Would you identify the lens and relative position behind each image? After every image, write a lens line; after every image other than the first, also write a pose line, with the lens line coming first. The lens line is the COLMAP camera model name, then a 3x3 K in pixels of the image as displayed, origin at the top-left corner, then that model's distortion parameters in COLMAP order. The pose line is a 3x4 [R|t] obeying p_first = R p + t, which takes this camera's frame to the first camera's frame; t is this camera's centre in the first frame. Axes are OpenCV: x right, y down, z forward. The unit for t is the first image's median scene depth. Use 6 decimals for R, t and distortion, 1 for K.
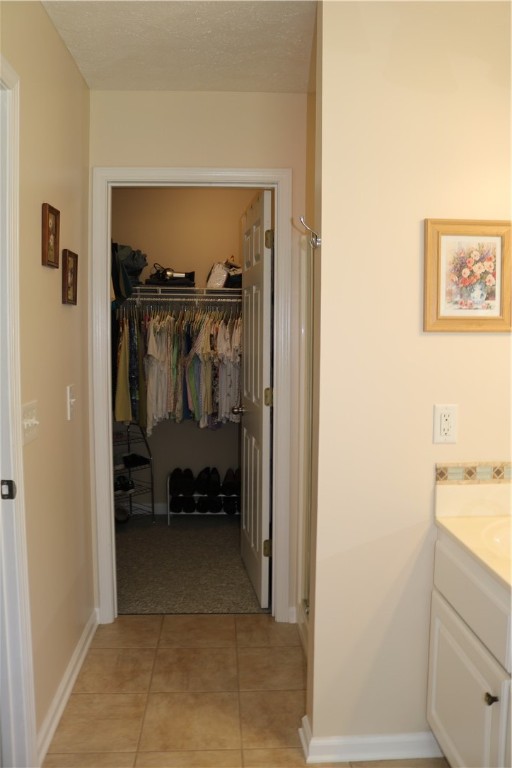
lens RADIAL K [[642.1, 0, 253.7], [0, 642.1, 382.7], [0, 0, 1]] dist [-0.151253, 0.129625]
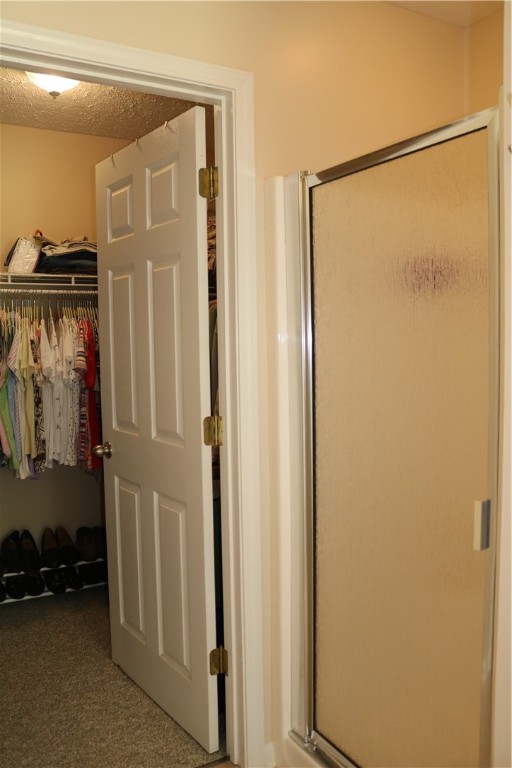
lens RADIAL K [[642.1, 0, 255.0], [0, 642.1, 385.8], [0, 0, 1]] dist [-0.151253, 0.129625]
pose [[0.887797, -0.051249, 0.457372, -0.161979], [0.055309, 0.998459, 0.004520, -0.016749], [-0.456899, 0.021284, 0.889264, 0.298356]]
